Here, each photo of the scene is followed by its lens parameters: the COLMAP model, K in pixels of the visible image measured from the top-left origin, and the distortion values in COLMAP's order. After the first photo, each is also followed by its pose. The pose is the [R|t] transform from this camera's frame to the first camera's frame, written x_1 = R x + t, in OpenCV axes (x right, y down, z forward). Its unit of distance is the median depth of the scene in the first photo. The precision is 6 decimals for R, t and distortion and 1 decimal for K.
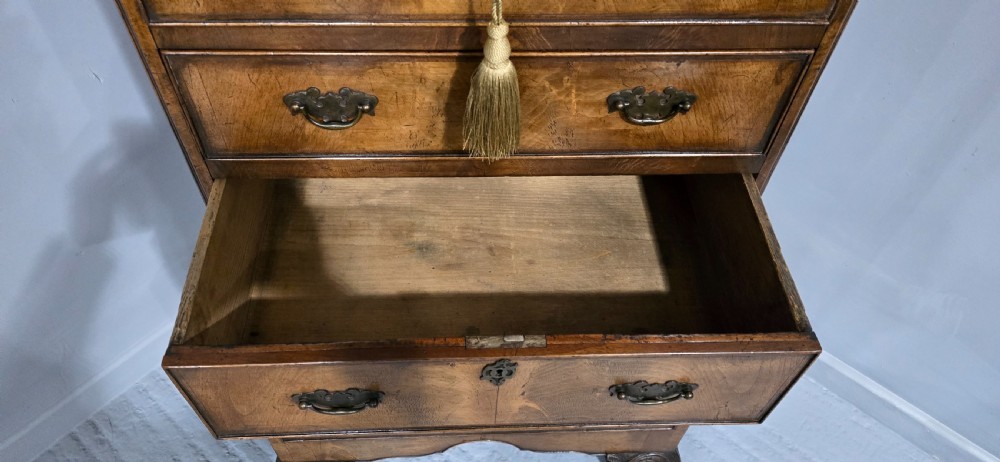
lens RADIAL K [[677.2, 0, 487.3], [0, 677.2, 245.4], [0, 0, 1]] dist [0.062477, -0.079728]
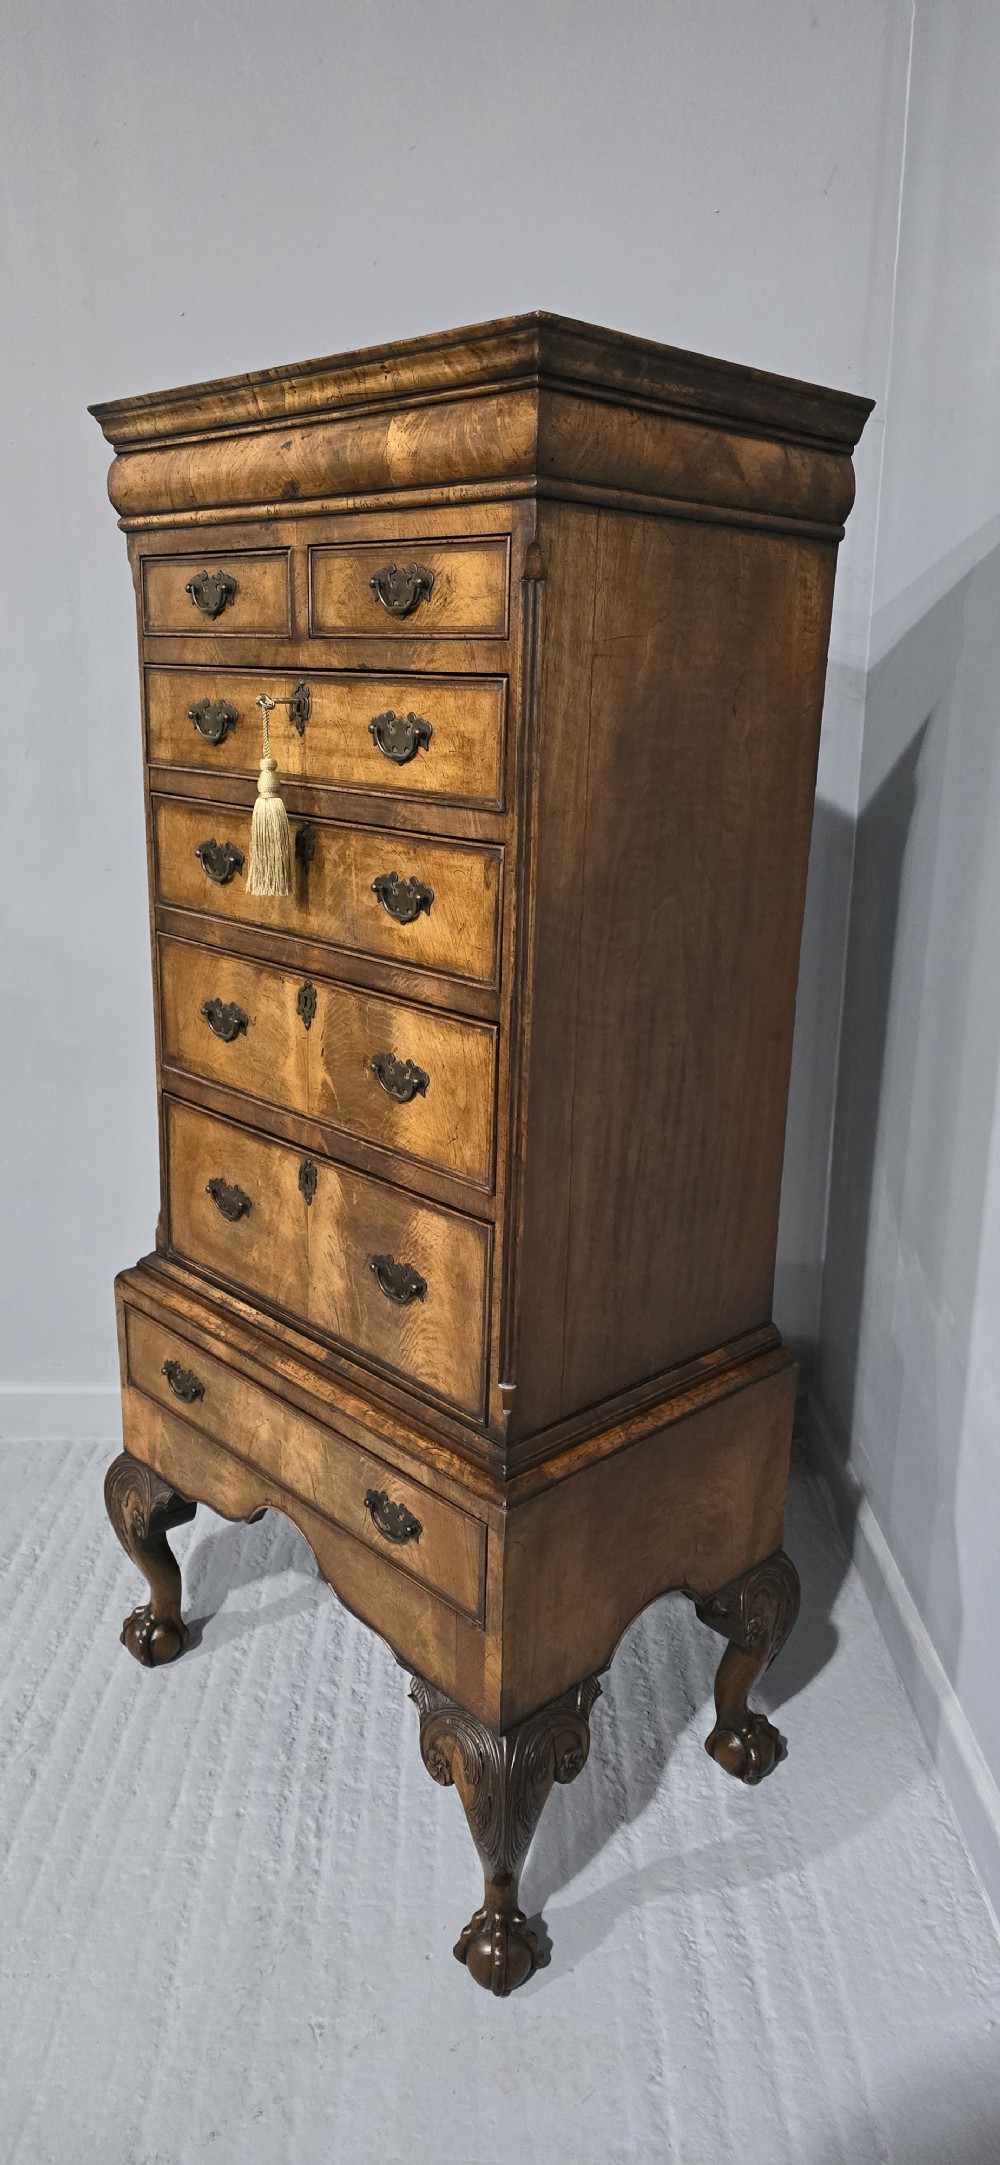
lens RADIAL K [[1442.9, 0, 529.8], [0, 1442.9, 1064.7], [0, 0, 1]] dist [0.054234, -0.052958]
pose [[0.672031, 0.187641, -0.716355, 1.860687], [-0.585811, 0.726461, -0.359276, 0.593558], [0.452989, 0.661094, 0.598127, 0.012365]]
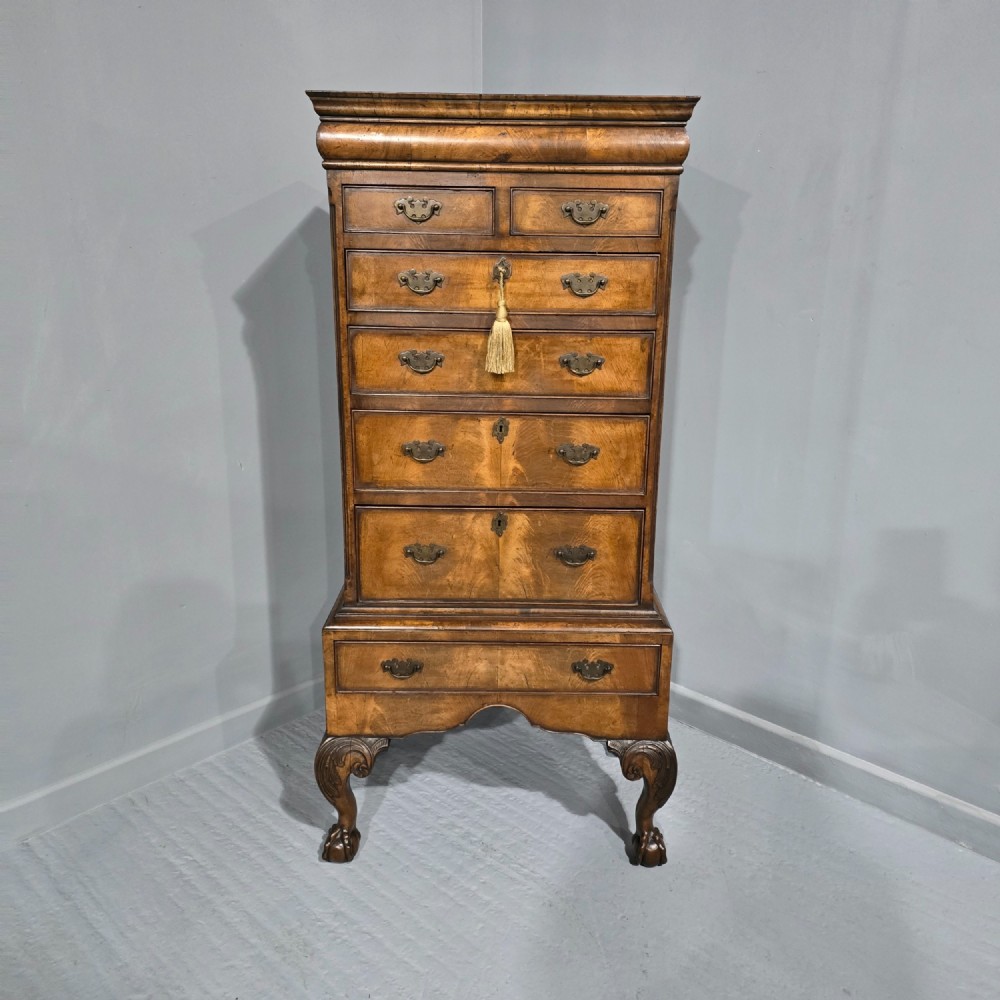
lens RADIAL K [[873.3, 0, 508.9], [0, 873.3, 489.5], [0, 0, 1]] dist [0.069525, -0.087869]
pose [[0.999236, -0.000035, -0.039093, 0.126831], [-0.023143, 0.805397, -0.592284, 1.581134], [0.031506, 0.592736, 0.804781, -0.821668]]
